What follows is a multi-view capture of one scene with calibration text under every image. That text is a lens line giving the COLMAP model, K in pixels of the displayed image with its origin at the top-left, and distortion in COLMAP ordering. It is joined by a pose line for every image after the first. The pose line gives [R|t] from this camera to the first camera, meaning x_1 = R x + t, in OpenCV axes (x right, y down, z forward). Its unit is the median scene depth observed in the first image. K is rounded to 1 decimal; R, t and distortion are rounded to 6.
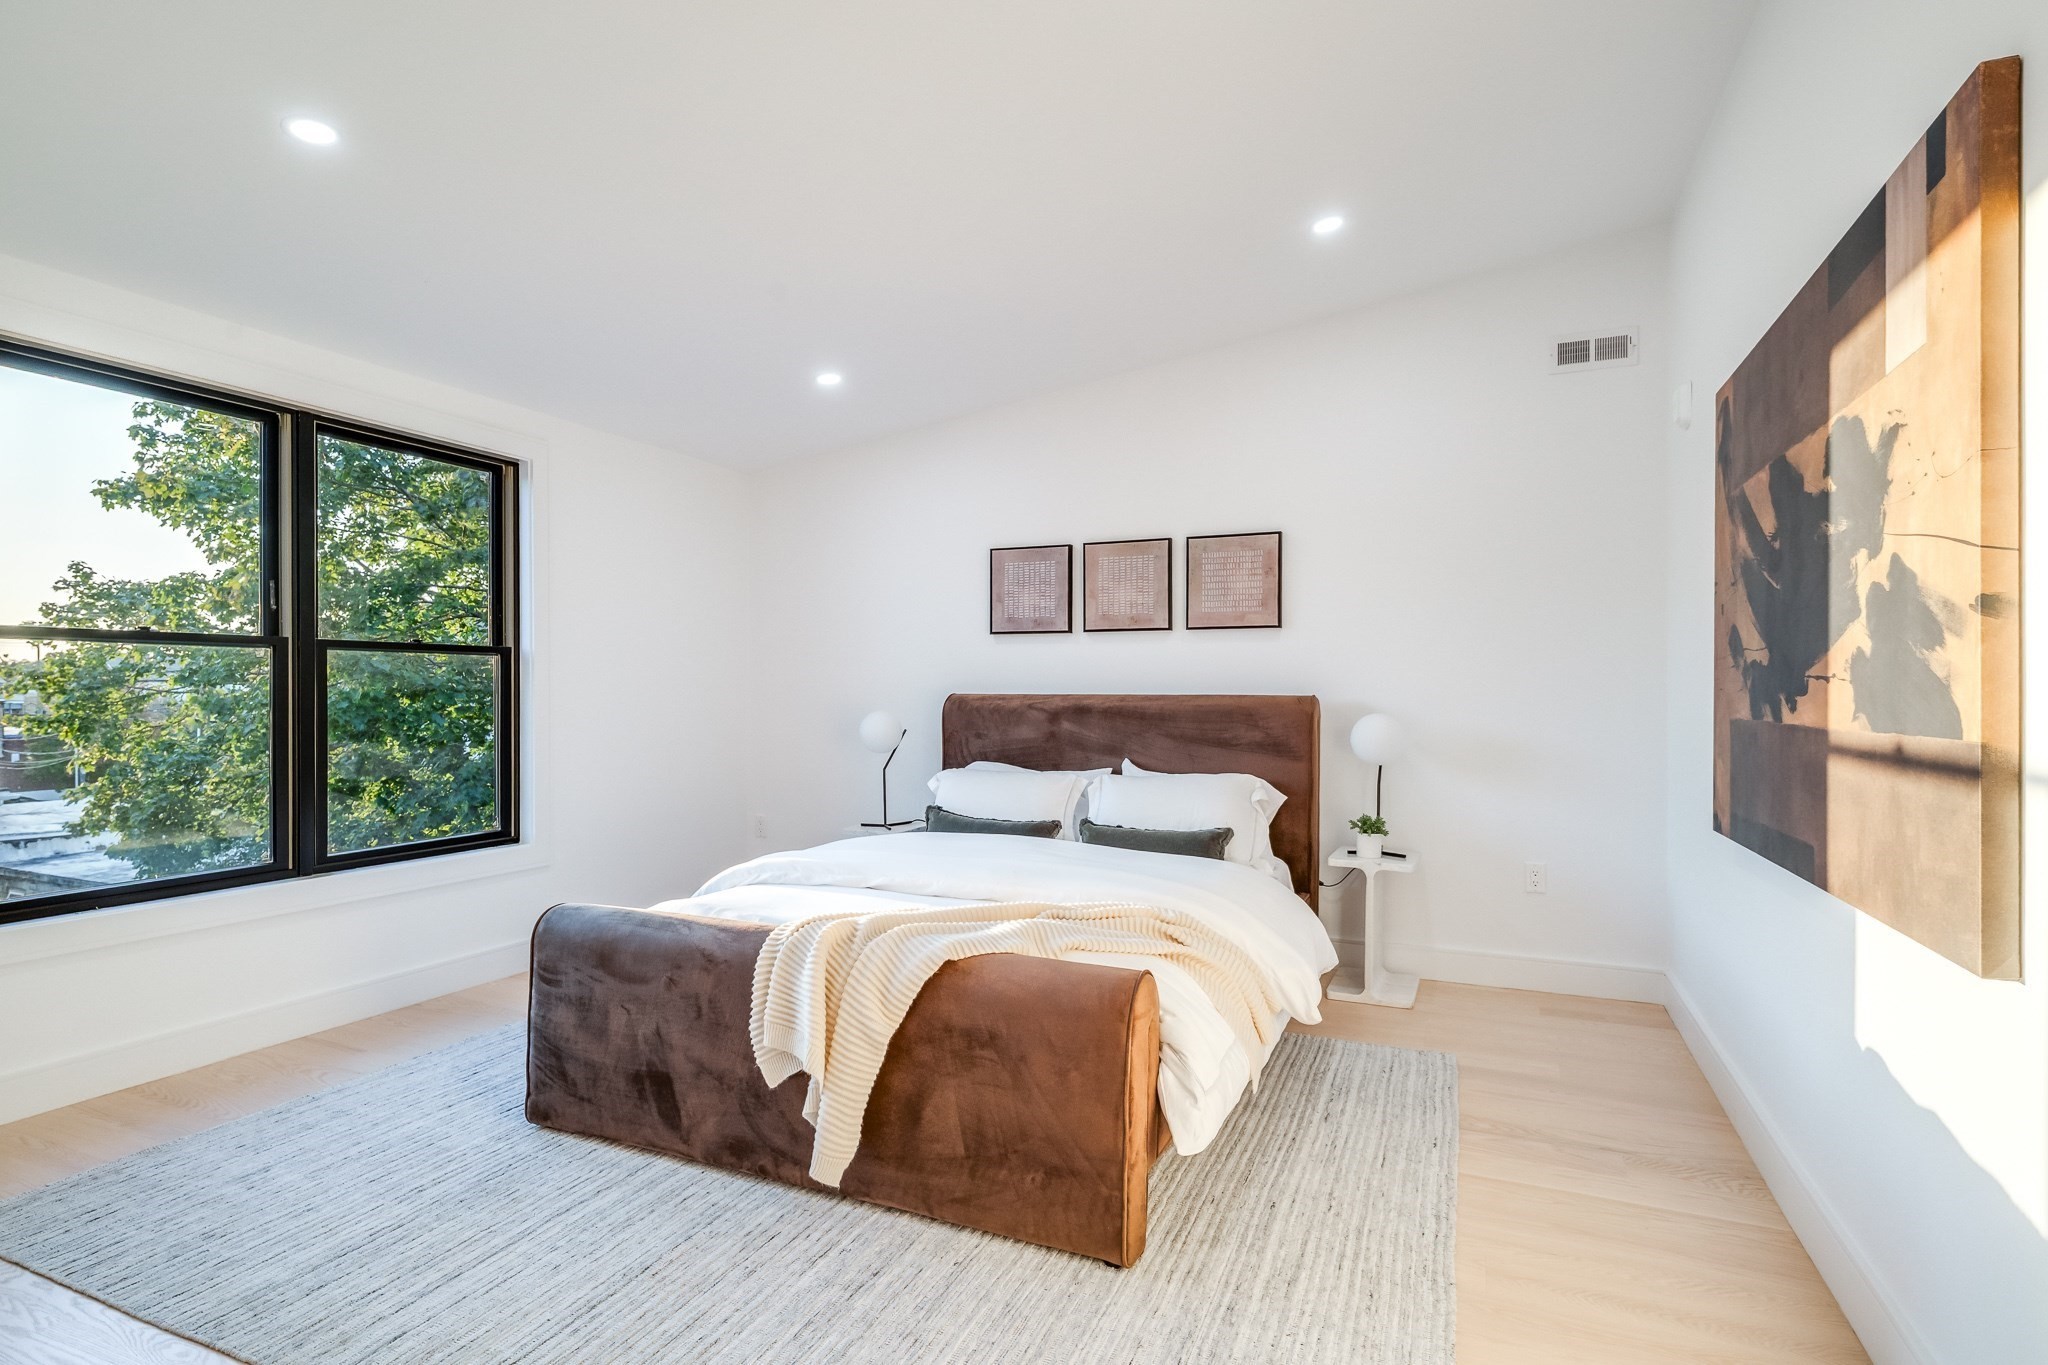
lens RADIAL K [[1012.0, 0, 1024.0], [0, 1012.0, 682.5], [0, 0, 1]] dist [0.004651, 0.000398]
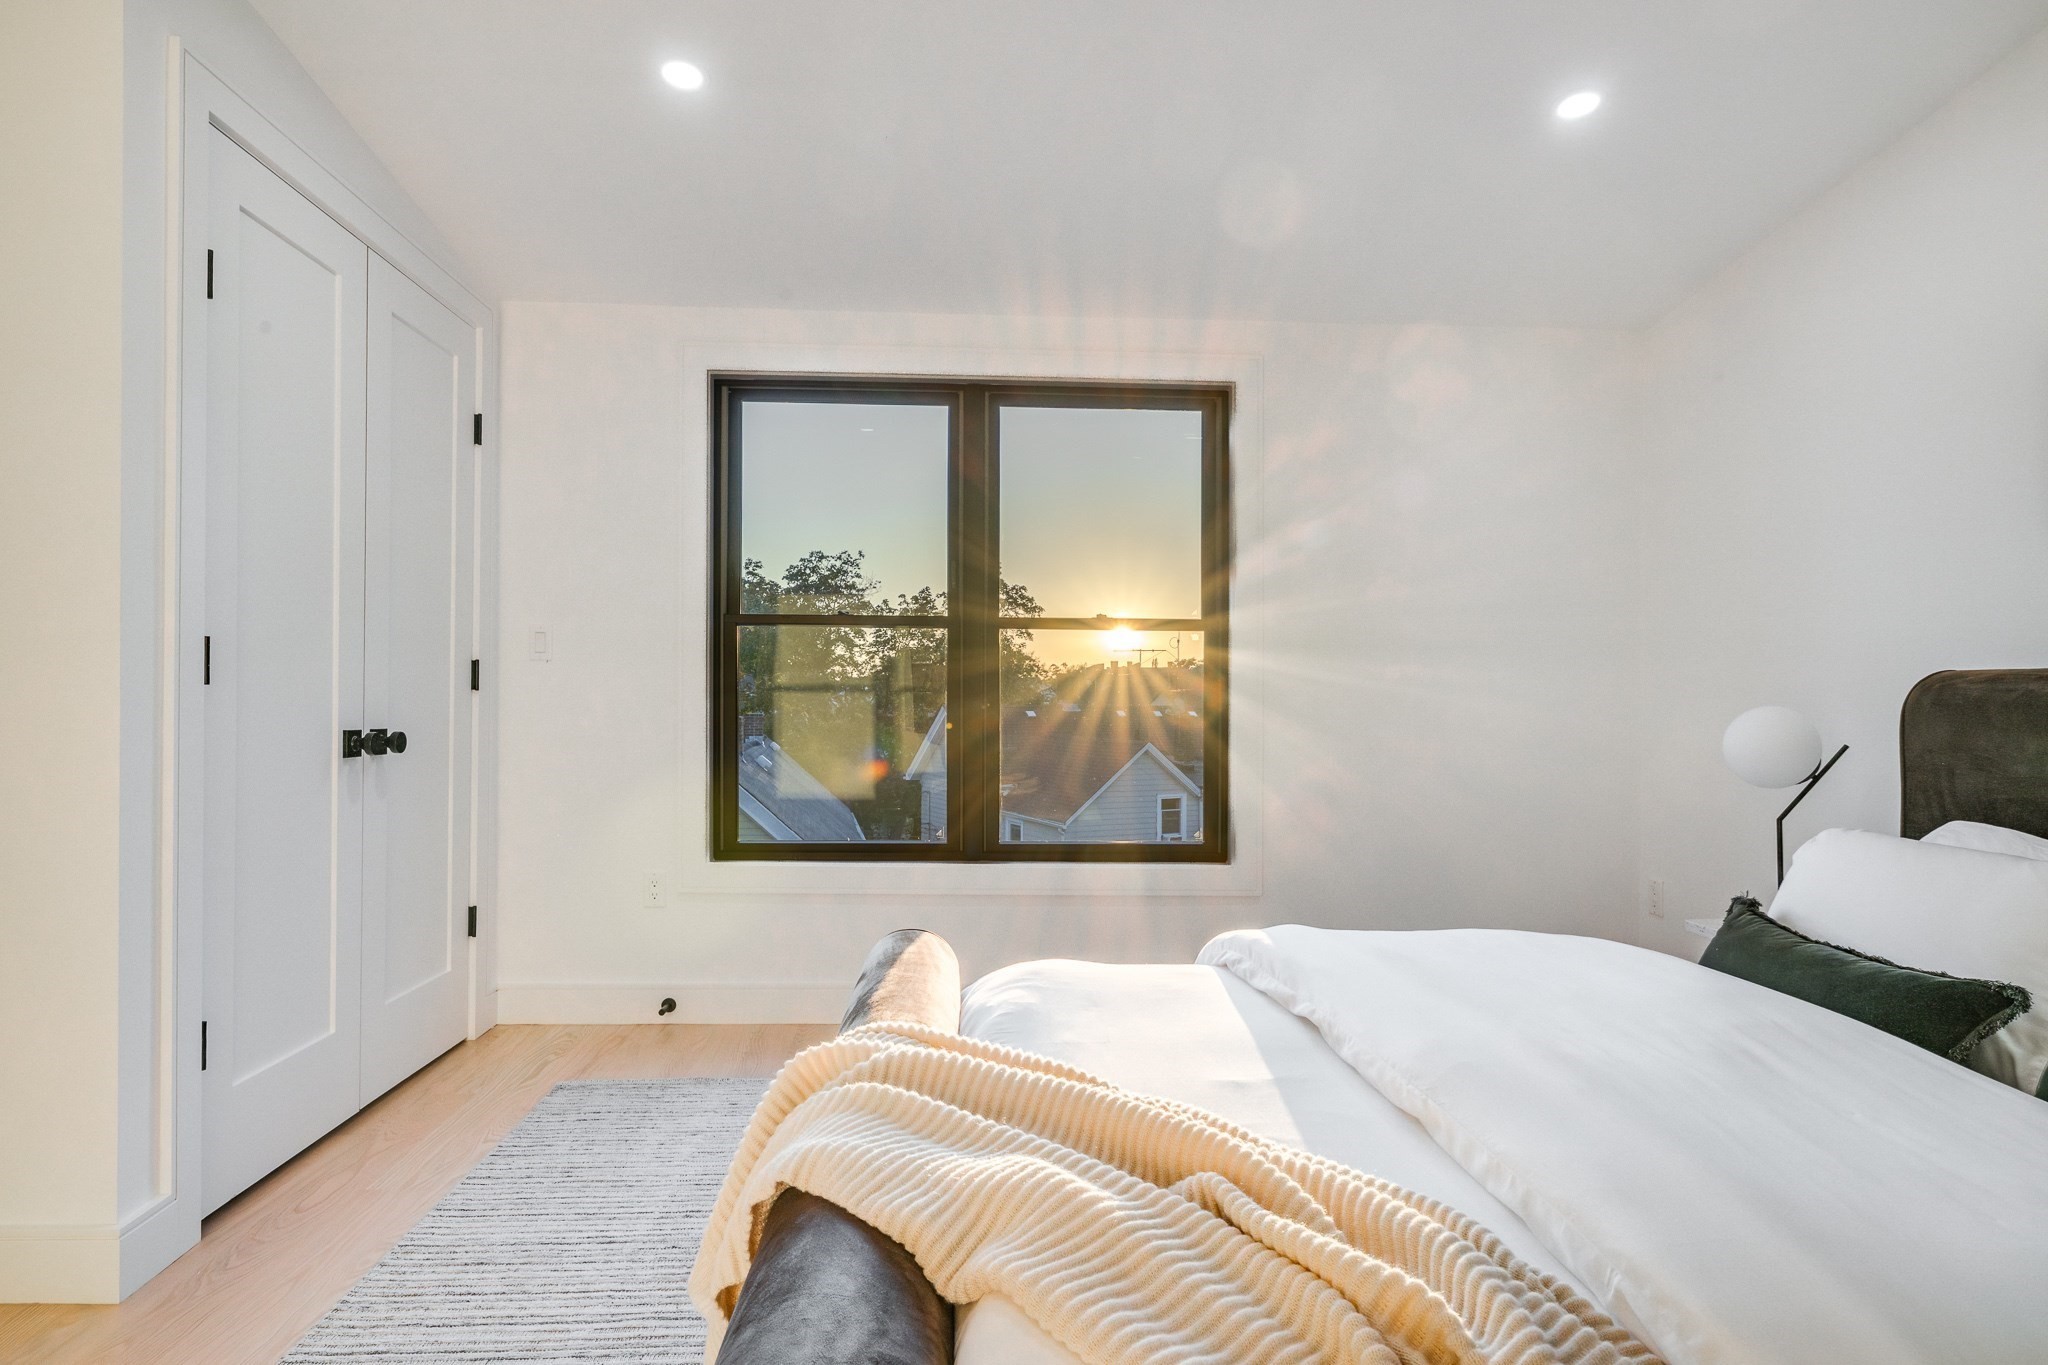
lens RADIAL K [[1140.6, 0, 1024.0], [0, 1140.6, 682.5], [0, 0, 1]] dist [0.004547, 0.000628]
pose [[0.445482, -0.002037, -0.895289, 0.222613], [0.001272, 0.999998, -0.001643, 0.017257], [0.895290, -0.000406, 0.445483, 0.417283]]
